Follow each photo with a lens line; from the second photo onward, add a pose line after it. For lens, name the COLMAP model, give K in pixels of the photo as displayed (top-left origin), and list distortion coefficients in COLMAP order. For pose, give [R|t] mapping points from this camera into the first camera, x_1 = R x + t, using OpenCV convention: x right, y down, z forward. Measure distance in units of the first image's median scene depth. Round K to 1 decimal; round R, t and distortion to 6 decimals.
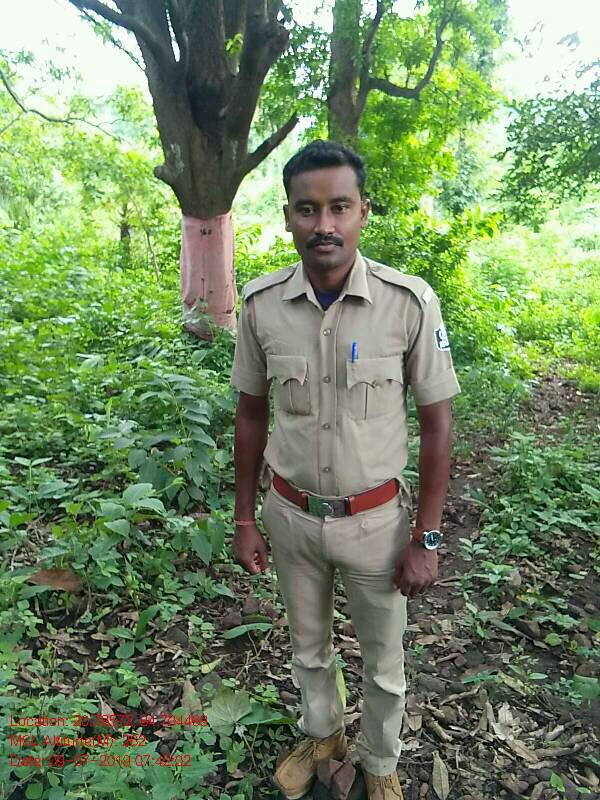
lens RADIAL K [[673.8, 0, 300.0], [0, 673.8, 400.0], [0, 0, 1]] dist [0.028260, -0.000877]
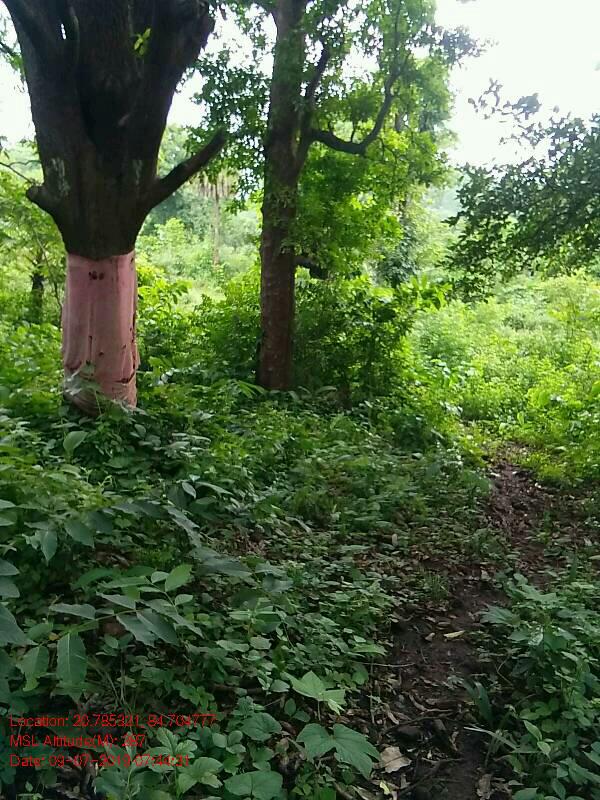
lens RADIAL K [[673.8, 0, 300.0], [0, 673.8, 400.0], [0, 0, 1]] dist [0.028260, -0.000877]
pose [[0.994246, 0.038140, 0.100098, 0.009723], [-0.028318, 0.994805, -0.097777, -0.023668], [-0.103307, 0.094380, 0.990162, 0.133198]]
